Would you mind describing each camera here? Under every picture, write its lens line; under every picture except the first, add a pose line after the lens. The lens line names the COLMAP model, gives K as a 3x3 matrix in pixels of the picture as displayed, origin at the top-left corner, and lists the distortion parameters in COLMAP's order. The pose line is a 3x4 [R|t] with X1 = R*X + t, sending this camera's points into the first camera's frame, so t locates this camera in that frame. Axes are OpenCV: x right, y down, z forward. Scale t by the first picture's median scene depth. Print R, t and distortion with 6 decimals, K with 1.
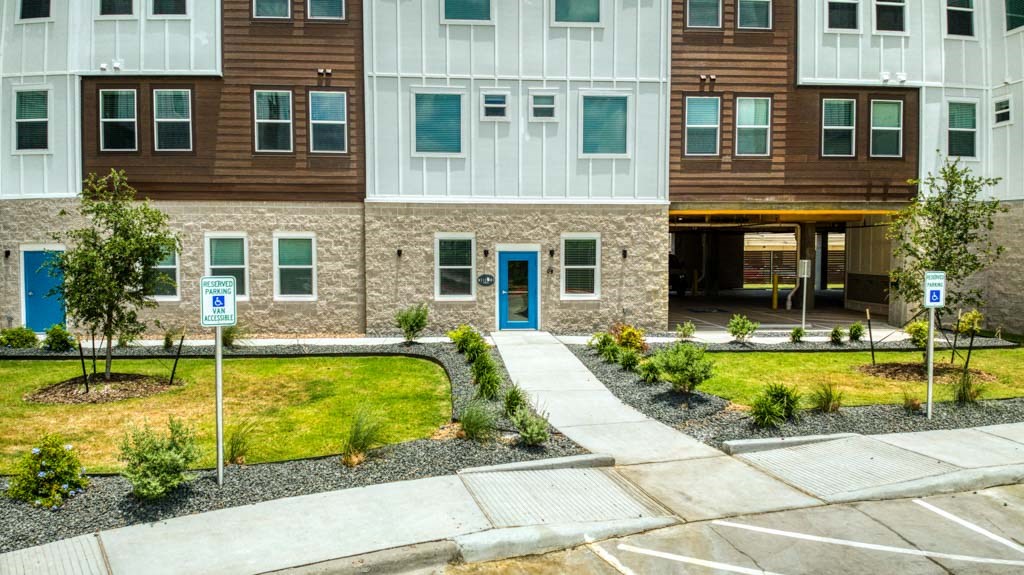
lens RADIAL K [[710.6, 0, 512.3], [0, 710.6, 301.0], [0, 0, 1]] dist [0.073750, -0.168624]
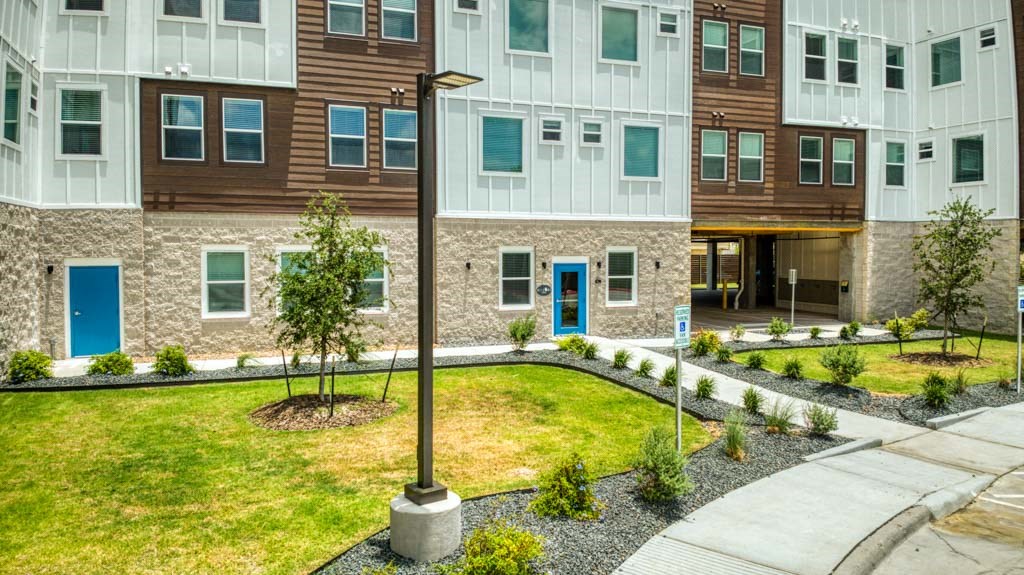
lens RADIAL K [[700.1, 0, 508.7], [0, 700.1, 286.1], [0, 0, 1]] dist [0.077746, -0.177924]
pose [[0.963019, -0.014060, 0.269066, -0.379184], [0.018863, 0.999705, -0.015271, -0.020397], [-0.268772, 0.019782, 0.963001, -0.013421]]
